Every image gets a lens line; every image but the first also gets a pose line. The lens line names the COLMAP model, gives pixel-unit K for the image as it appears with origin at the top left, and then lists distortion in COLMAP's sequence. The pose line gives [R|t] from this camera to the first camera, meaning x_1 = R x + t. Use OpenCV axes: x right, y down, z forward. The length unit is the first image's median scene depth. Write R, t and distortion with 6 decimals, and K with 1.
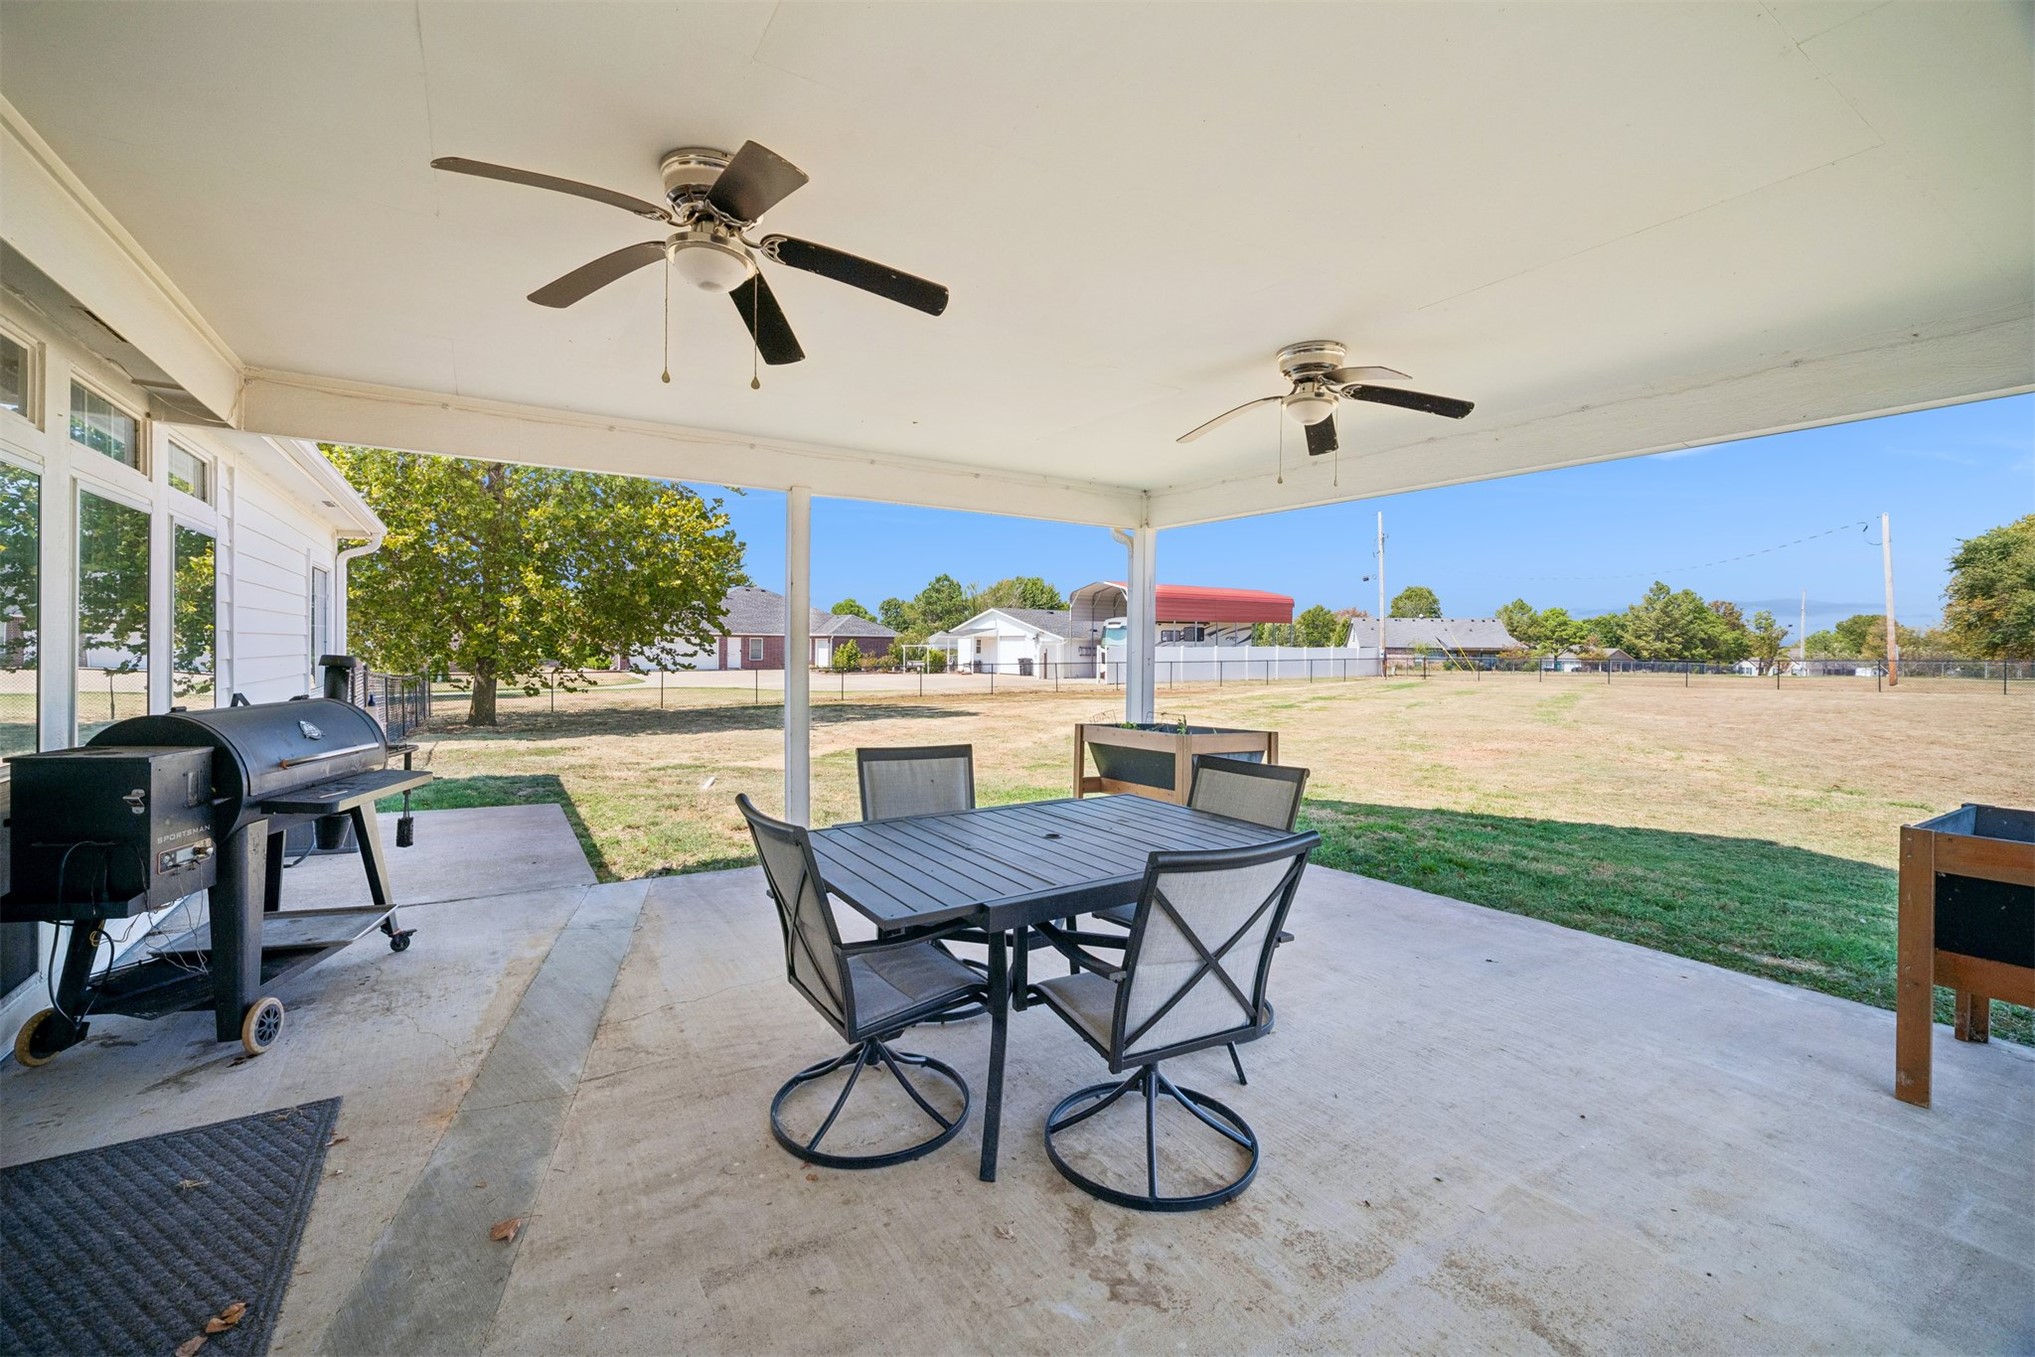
lens RADIAL K [[871.7, 0, 997.6], [0, 871.7, 666.5], [0, 0, 1]] dist [-0.023208, 0.012592]
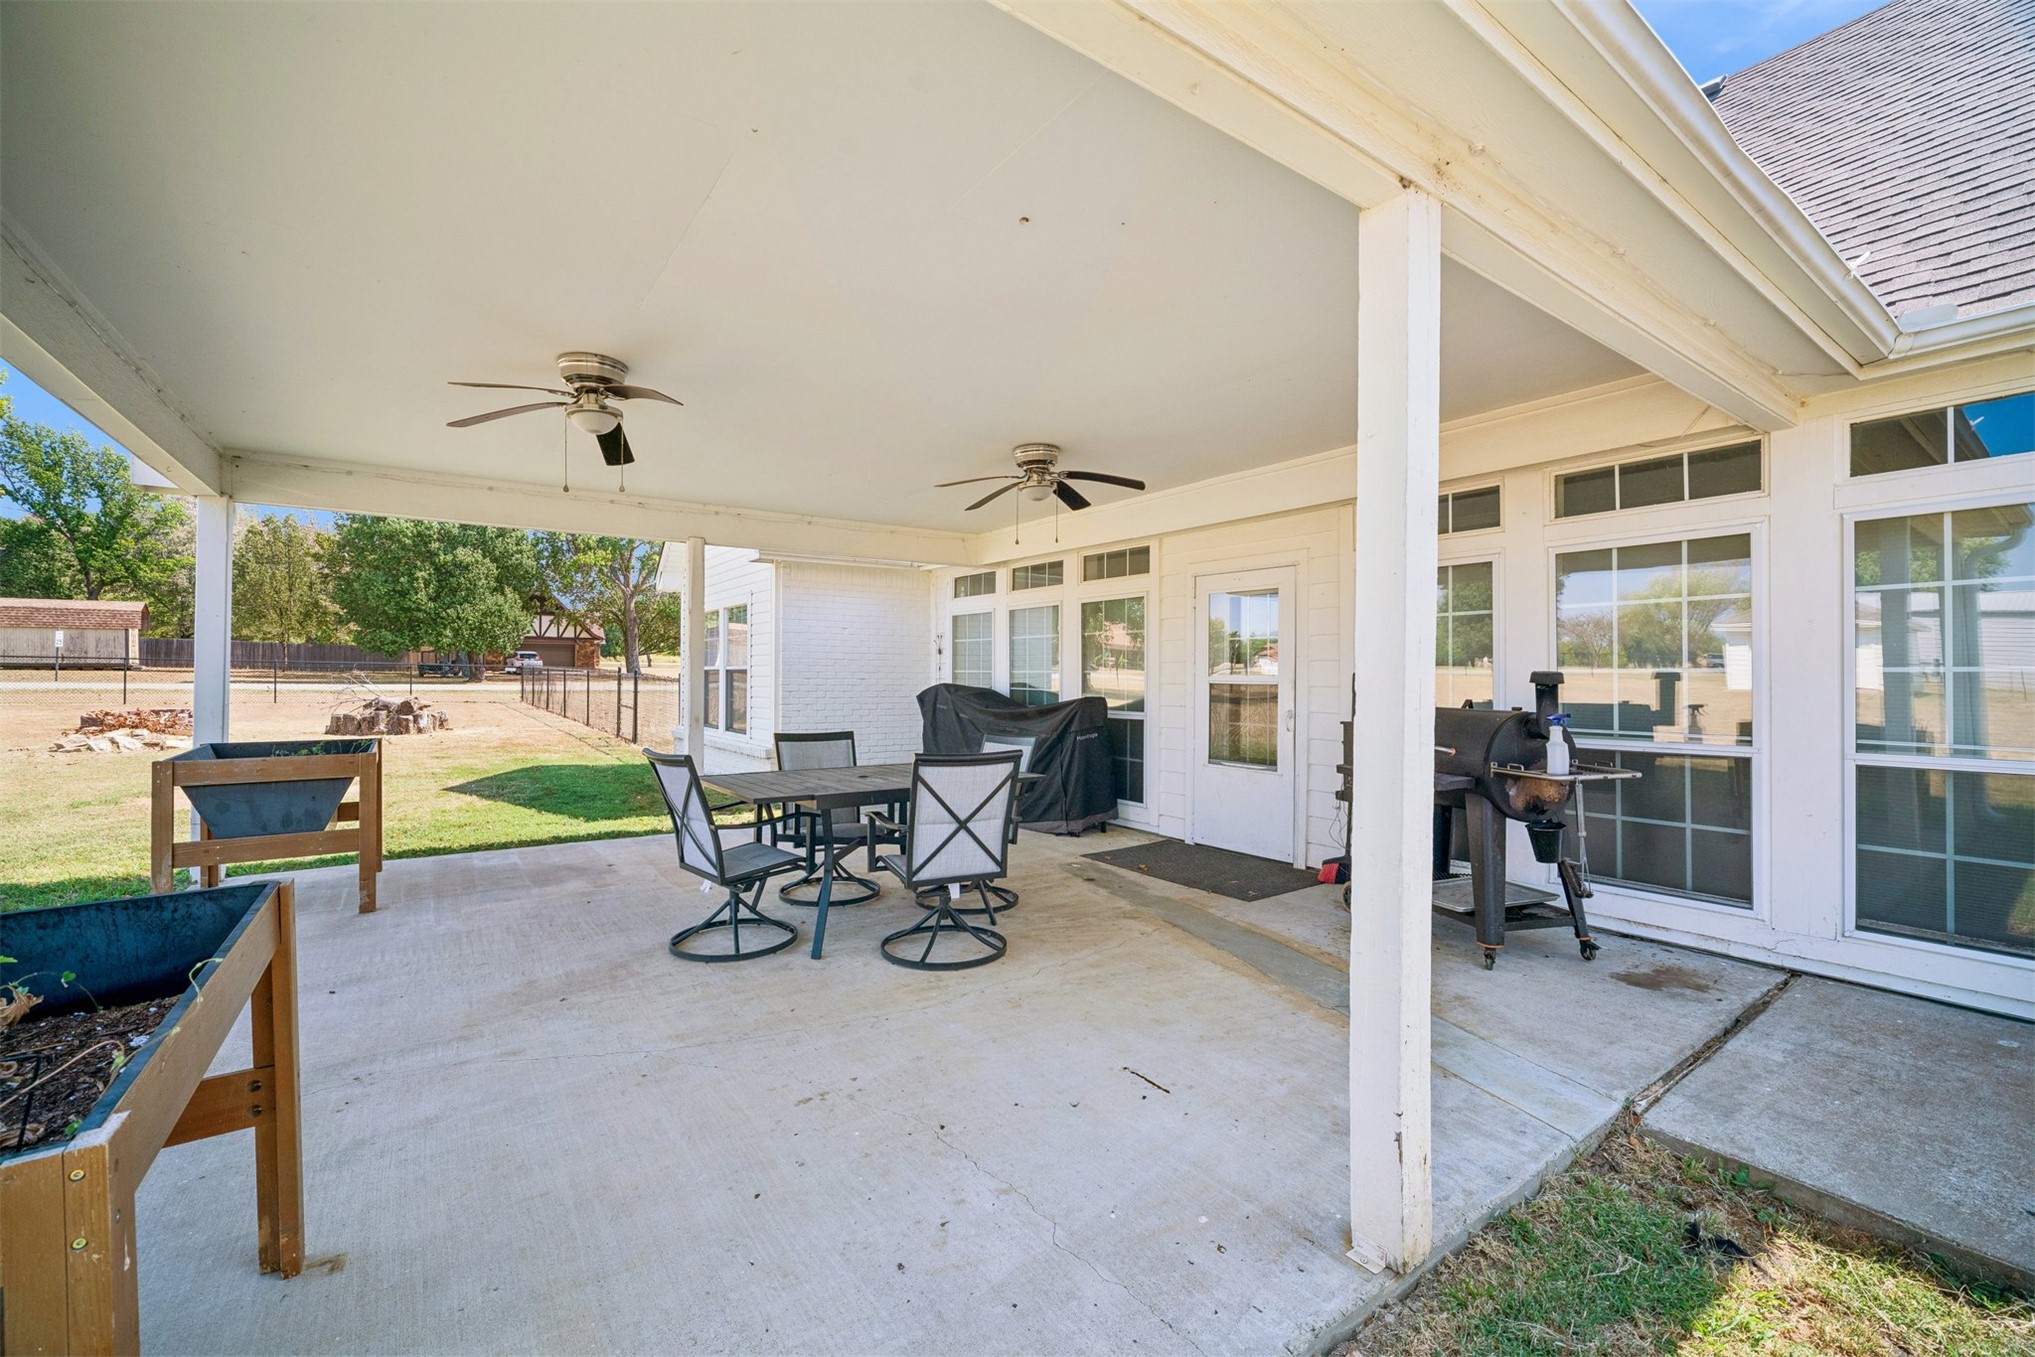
lens RADIAL K [[871.7, 0, 997.6], [0, 871.7, 666.5], [0, 0, 1]] dist [-0.023208, 0.012592]
pose [[-0.999041, -0.016587, -0.040527, -0.095892], [-0.016909, 0.999828, 0.007623, -0.018969], [0.040394, 0.008301, -0.999149, 2.292823]]
